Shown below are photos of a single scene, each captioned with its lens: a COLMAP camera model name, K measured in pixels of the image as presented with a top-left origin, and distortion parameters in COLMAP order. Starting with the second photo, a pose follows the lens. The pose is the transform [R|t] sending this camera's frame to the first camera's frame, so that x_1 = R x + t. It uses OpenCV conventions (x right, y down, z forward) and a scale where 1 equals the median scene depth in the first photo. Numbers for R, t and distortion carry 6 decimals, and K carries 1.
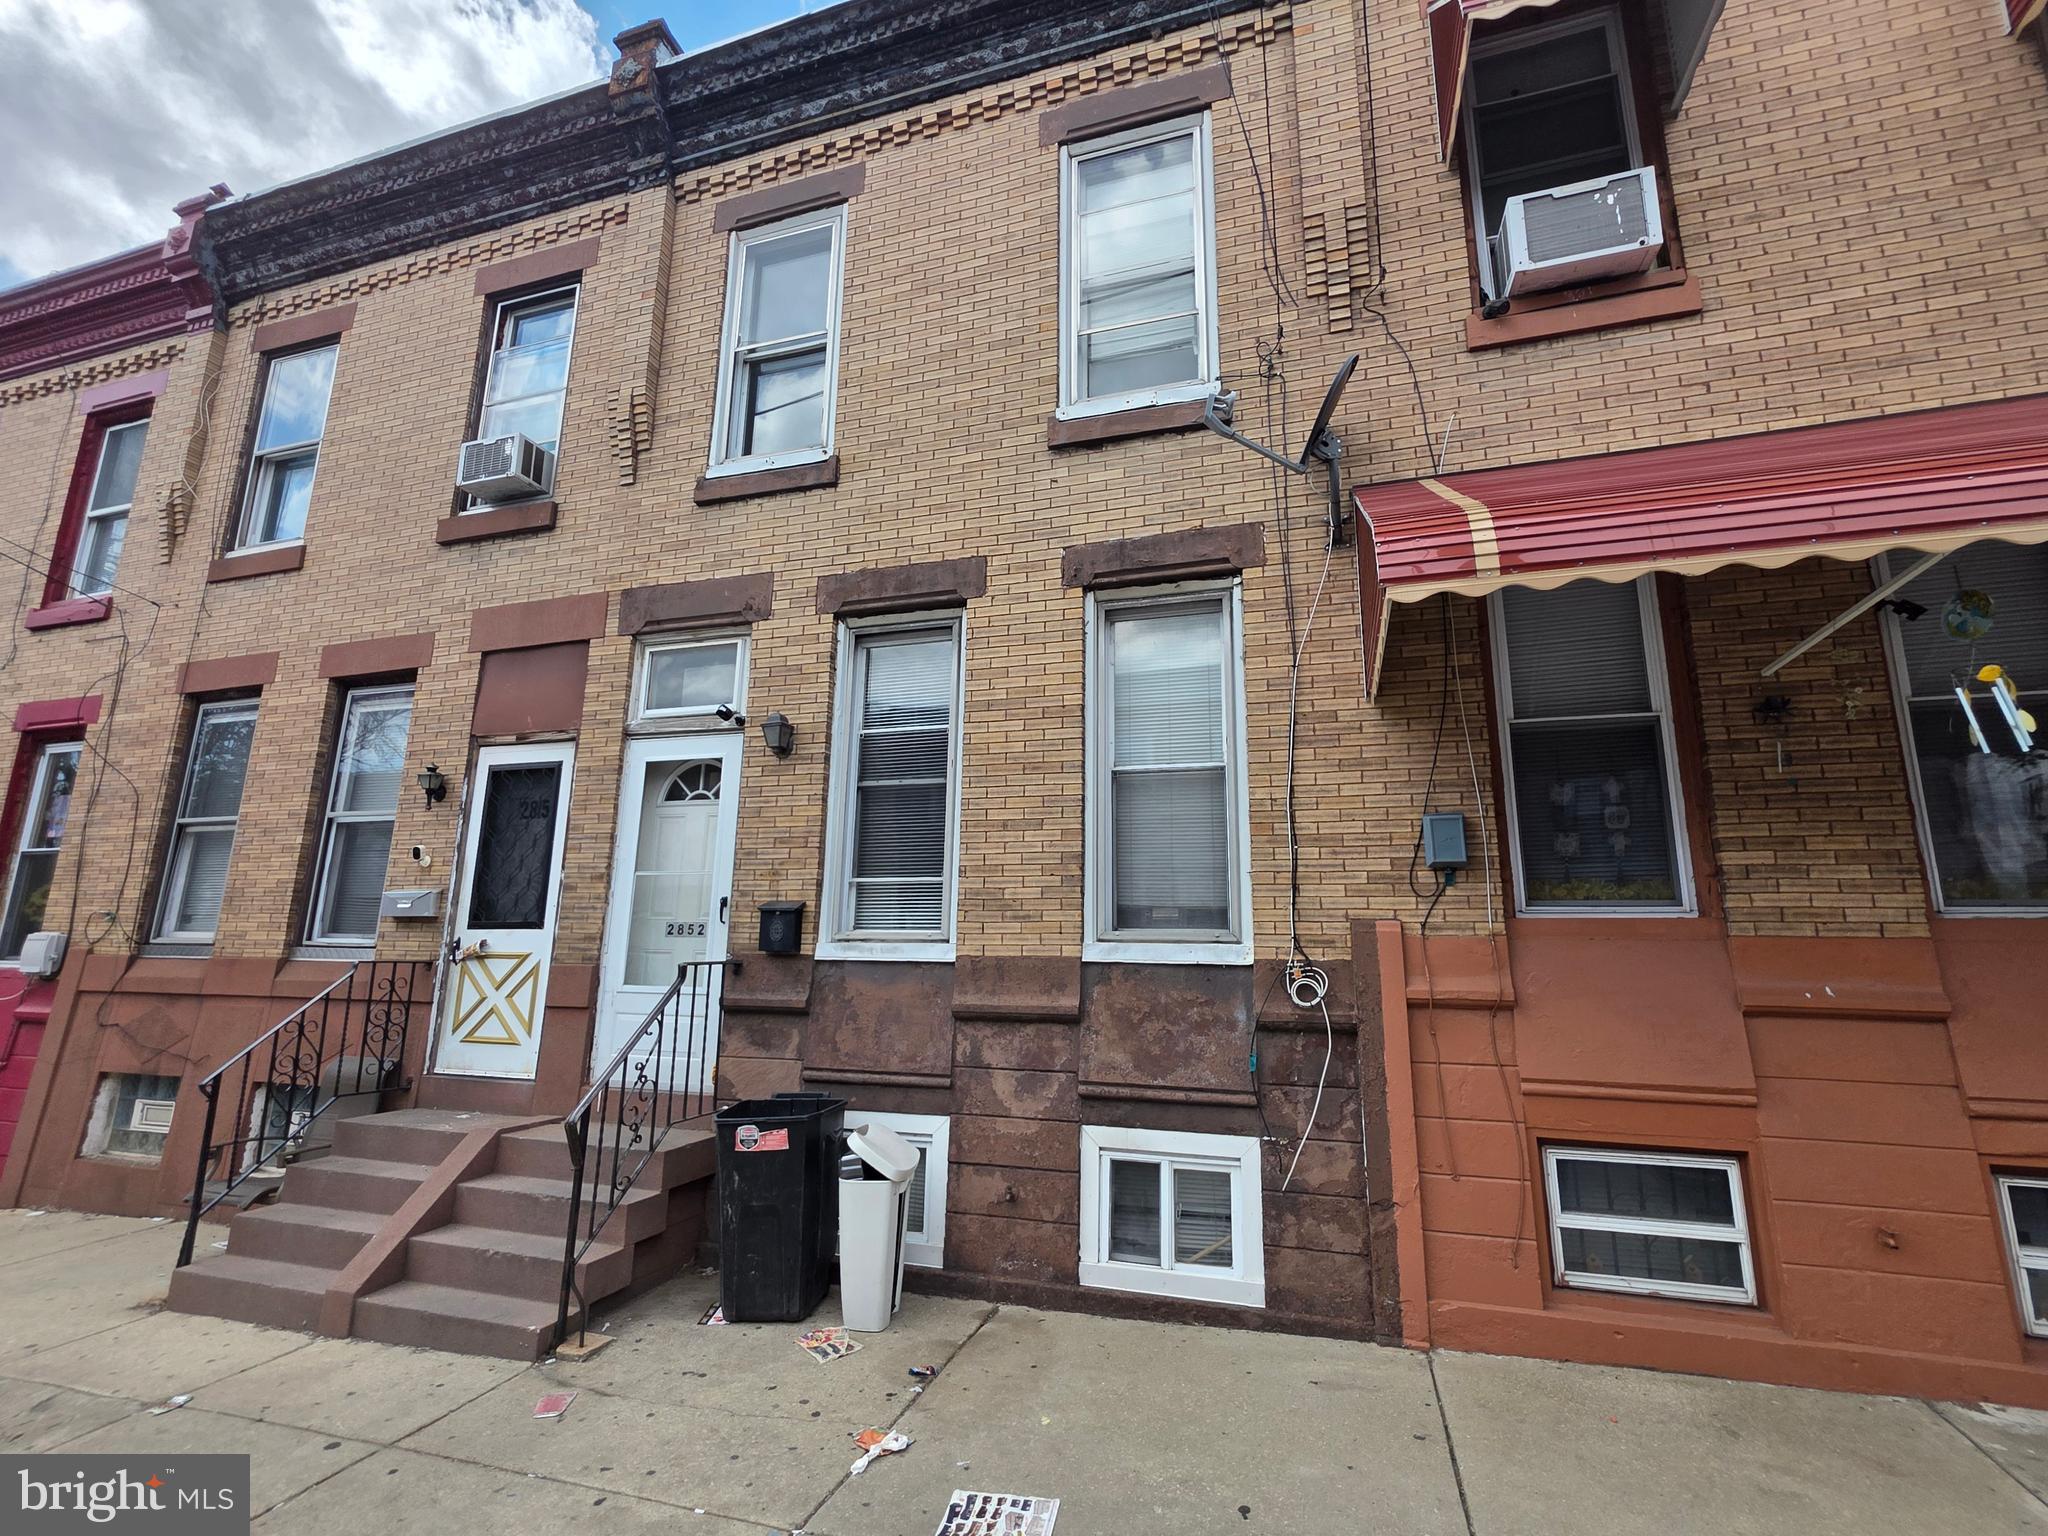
lens RADIAL K [[946.3, 0, 1016.3], [0, 946.3, 765.5], [0, 0, 1]] dist [-0.000981, 0.002035]
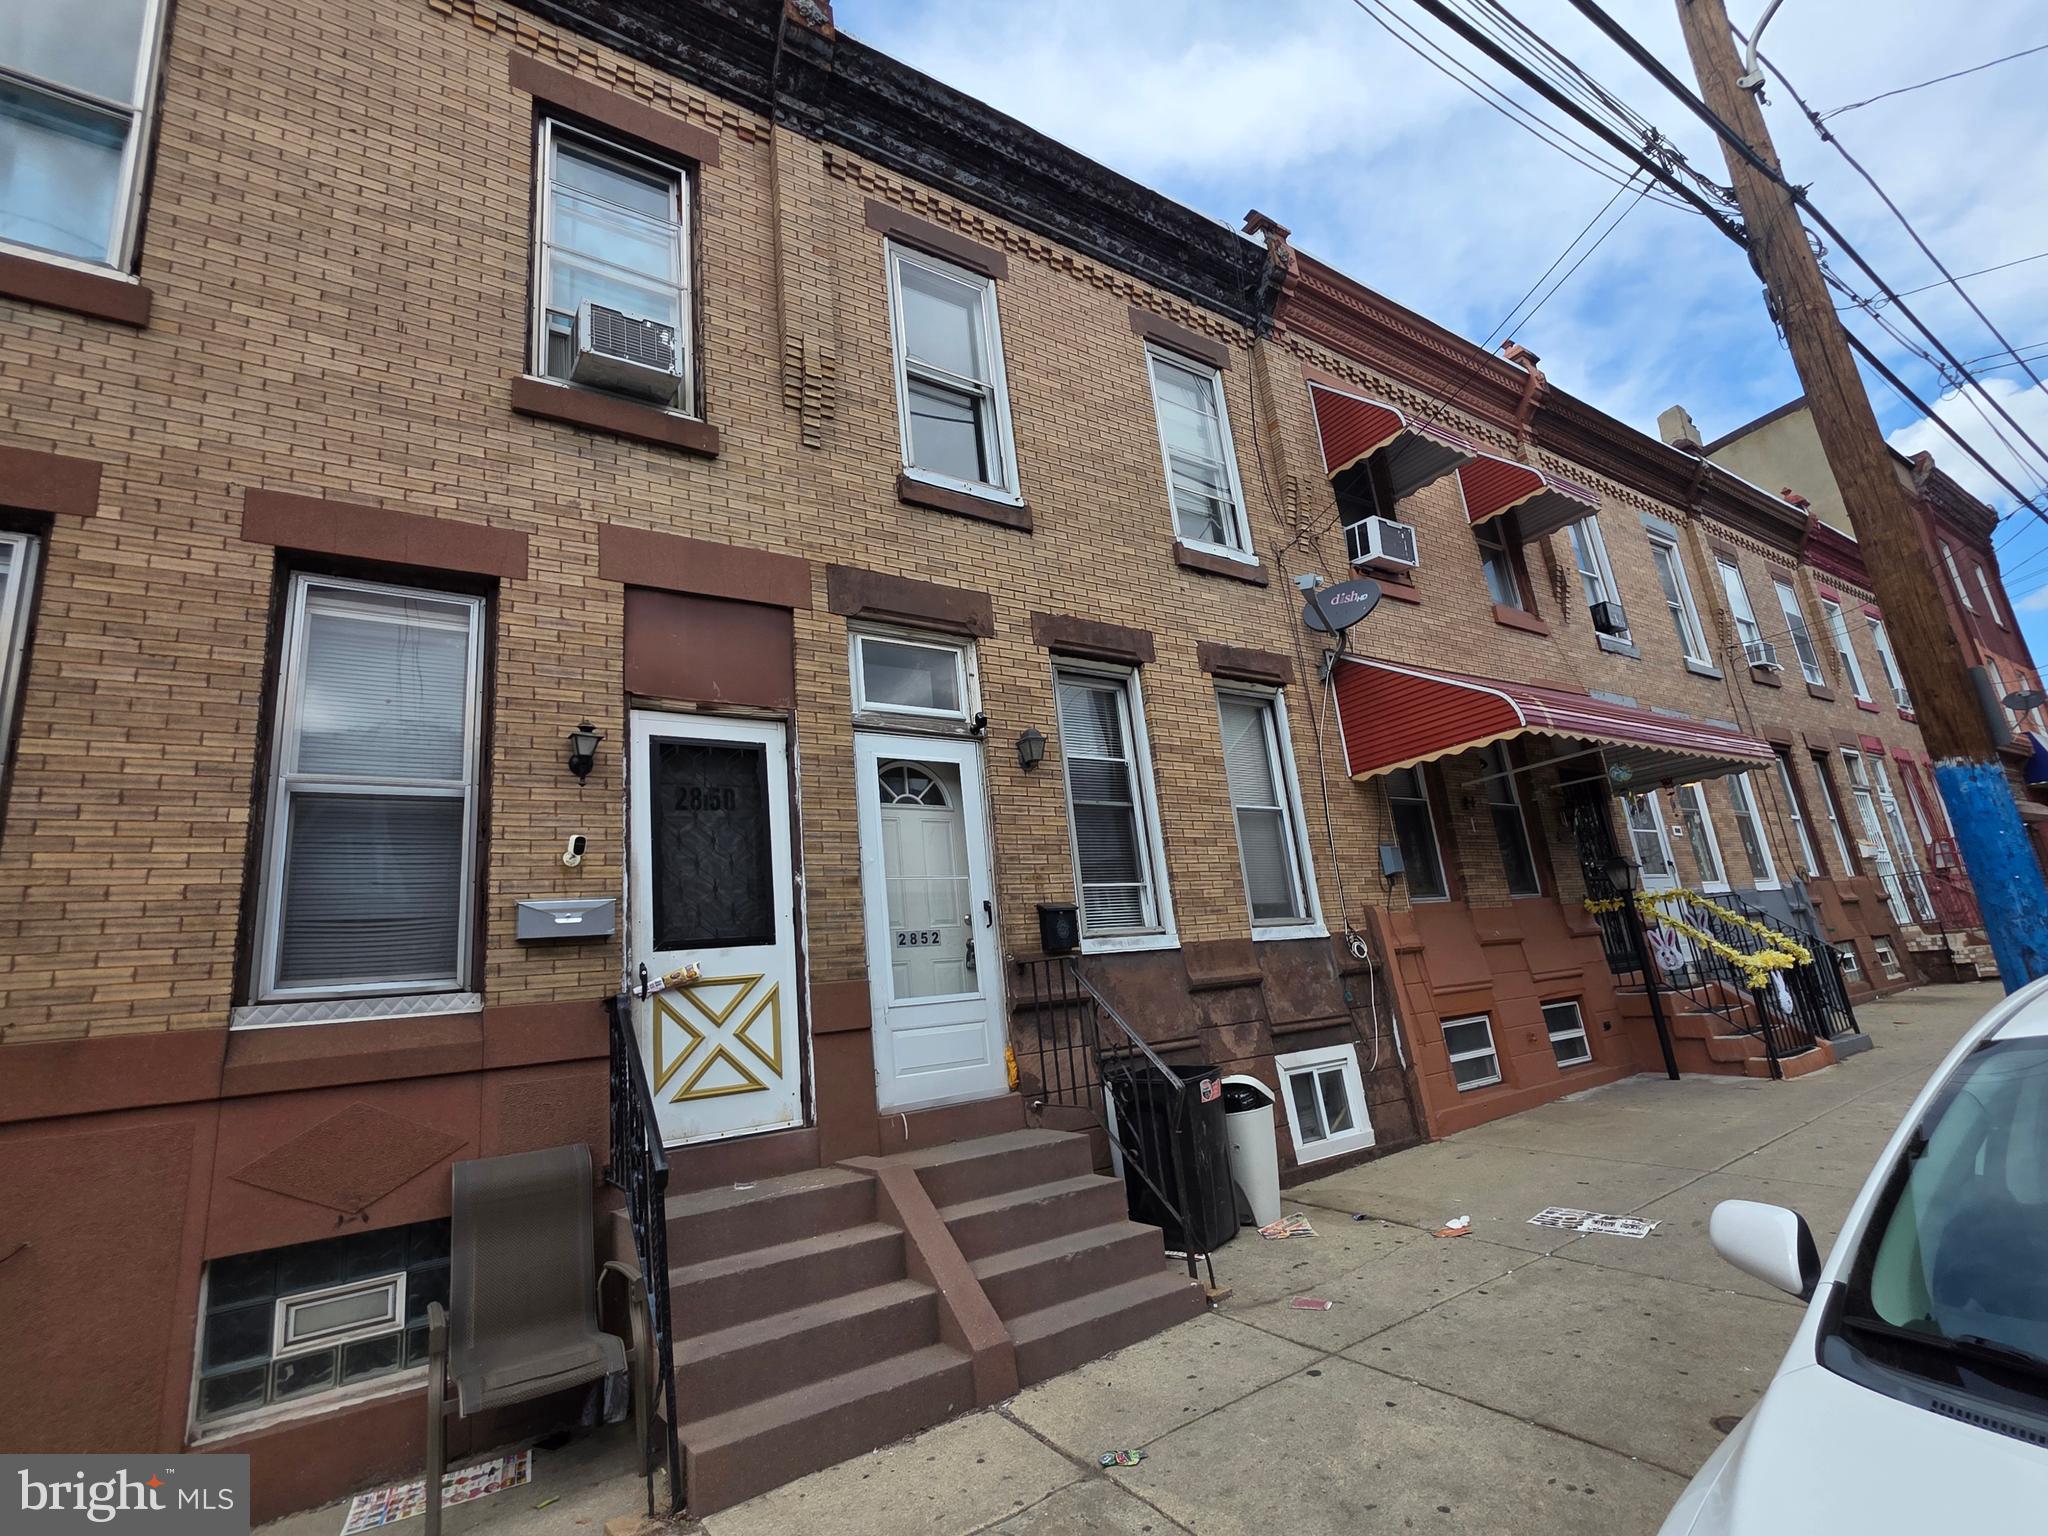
lens RADIAL K [[946.3, 0, 1005.2], [0, 946.3, 766.6], [0, 0, 1]] dist [-0.000981, 0.002035]
pose [[0.624621, 0.115410, 0.772353, -1.196808], [-0.052682, 0.992994, -0.105775, 0.111671], [-0.779149, 0.025380, 0.626325, 0.381417]]
